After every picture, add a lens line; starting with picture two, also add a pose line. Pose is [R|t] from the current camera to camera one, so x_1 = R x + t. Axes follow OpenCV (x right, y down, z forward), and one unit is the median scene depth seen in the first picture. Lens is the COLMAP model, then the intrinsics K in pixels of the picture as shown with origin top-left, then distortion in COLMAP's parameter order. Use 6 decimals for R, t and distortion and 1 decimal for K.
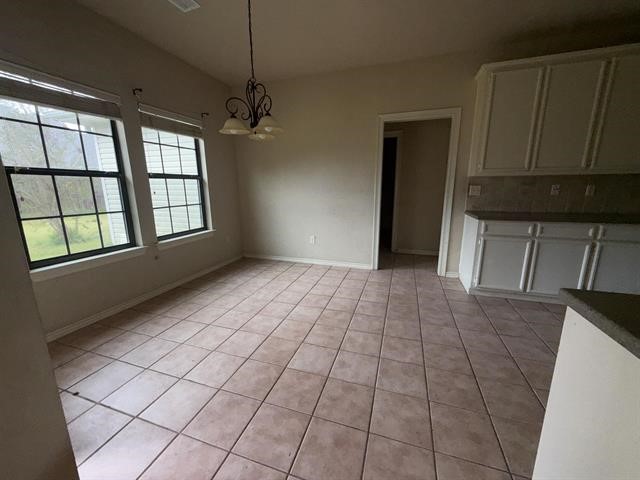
lens RADIAL K [[255.3, 0, 321.3], [0, 255.3, 239.2], [0, 0, 1]] dist [0.000284, 0.000735]
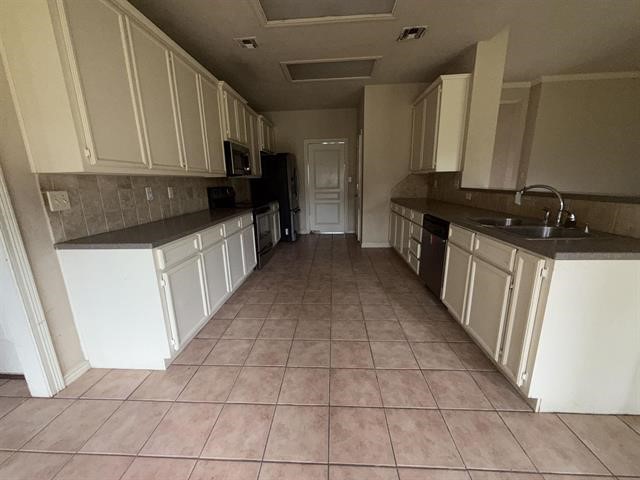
lens RADIAL K [[255.3, 0, 320.3], [0, 255.3, 237.3], [0, 0, 1]] dist [0.000284, 0.000735]
pose [[-0.256657, -0.199966, 0.945590, -0.027258], [0.214060, 0.942304, 0.257372, -0.167508], [-0.942500, 0.268470, -0.199044, 0.746438]]
